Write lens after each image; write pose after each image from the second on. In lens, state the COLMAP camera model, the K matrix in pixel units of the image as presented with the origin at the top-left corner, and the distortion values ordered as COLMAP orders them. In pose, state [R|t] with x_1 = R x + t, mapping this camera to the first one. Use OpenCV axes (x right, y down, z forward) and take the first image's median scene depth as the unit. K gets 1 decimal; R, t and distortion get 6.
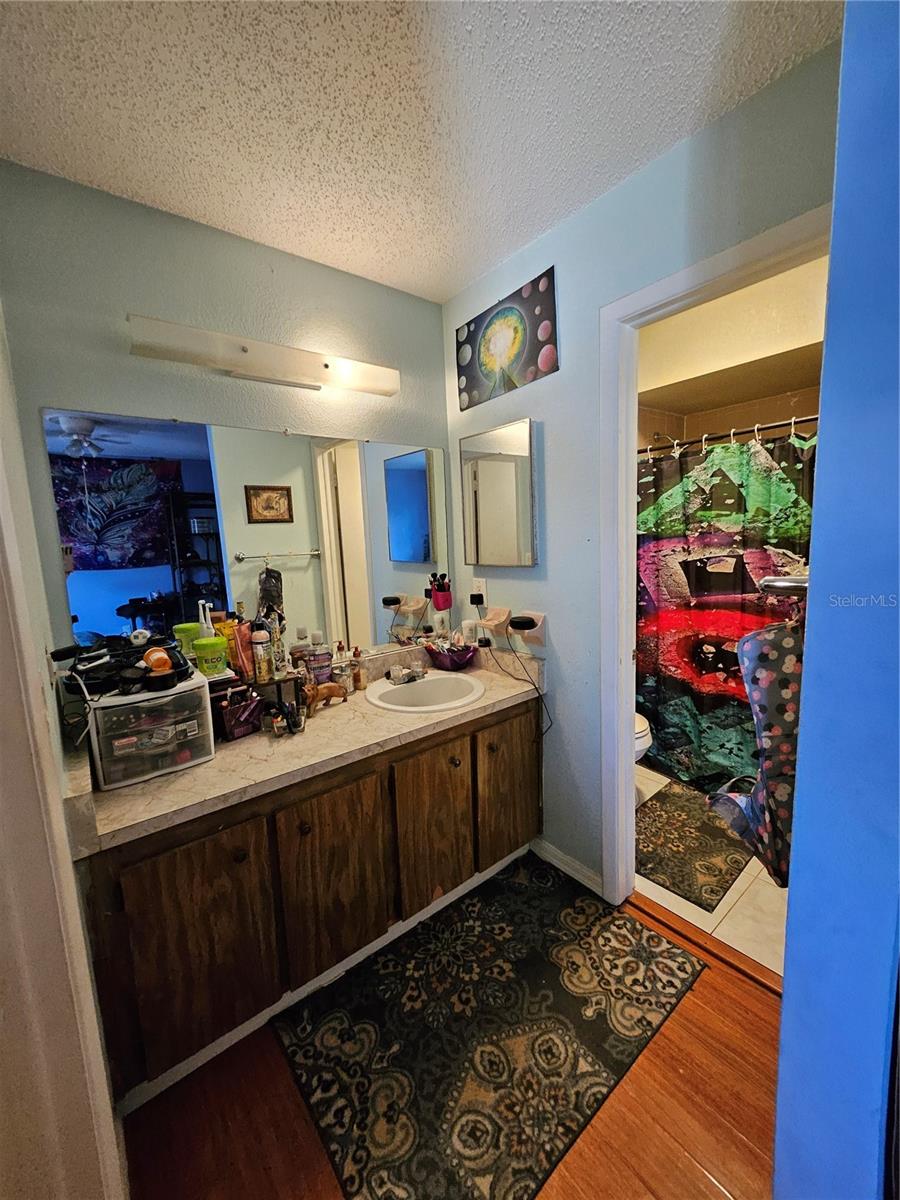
lens RADIAL K [[475.8, 0, 446.5], [0, 475.8, 597.9], [0, 0, 1]] dist [0.001817, -0.000054]
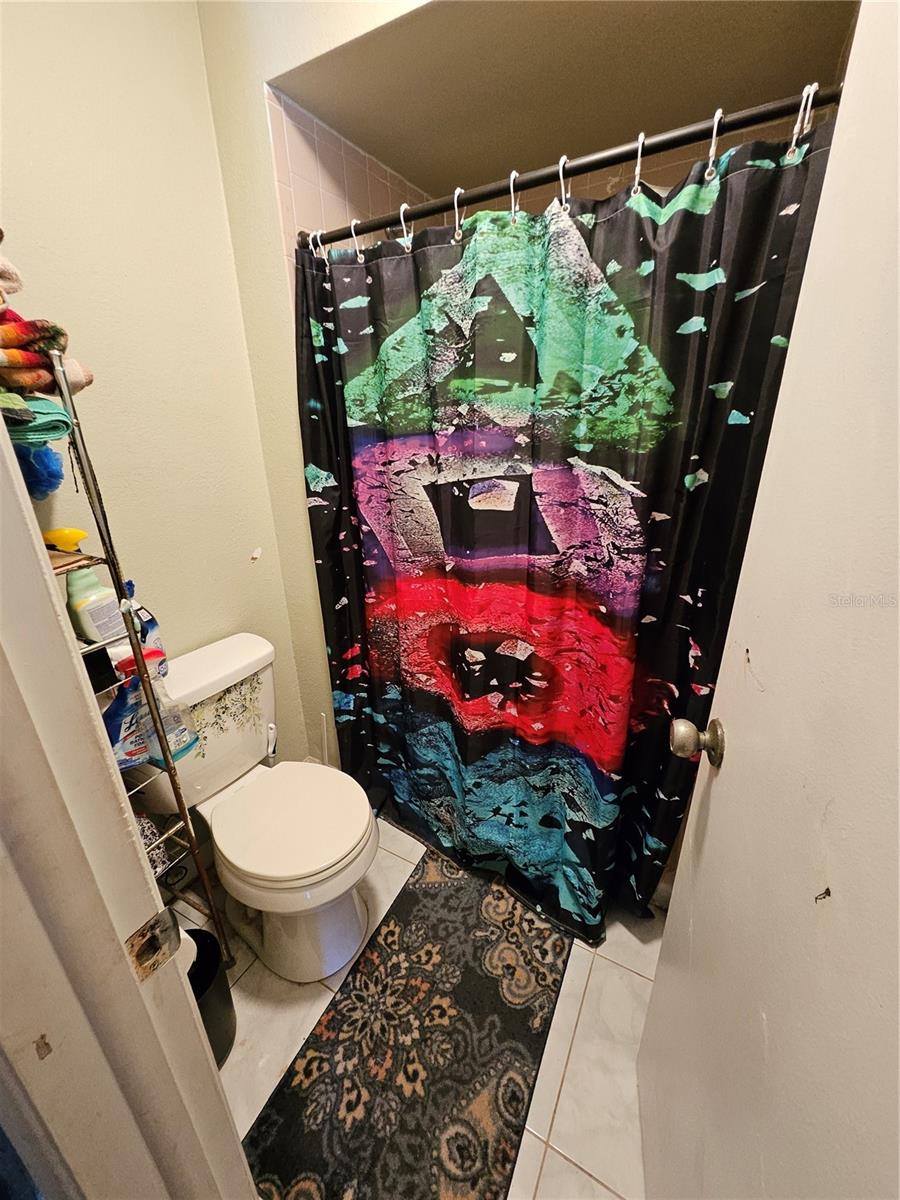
lens RADIAL K [[475.8, 0, 448.3], [0, 475.8, 600.9], [0, 0, 1]] dist [0.001817, -0.000054]
pose [[0.924489, -0.111225, 0.364621, 0.338327], [0.027545, 0.973479, 0.227113, -0.076399], [-0.380212, -0.199920, 0.903034, 0.544182]]
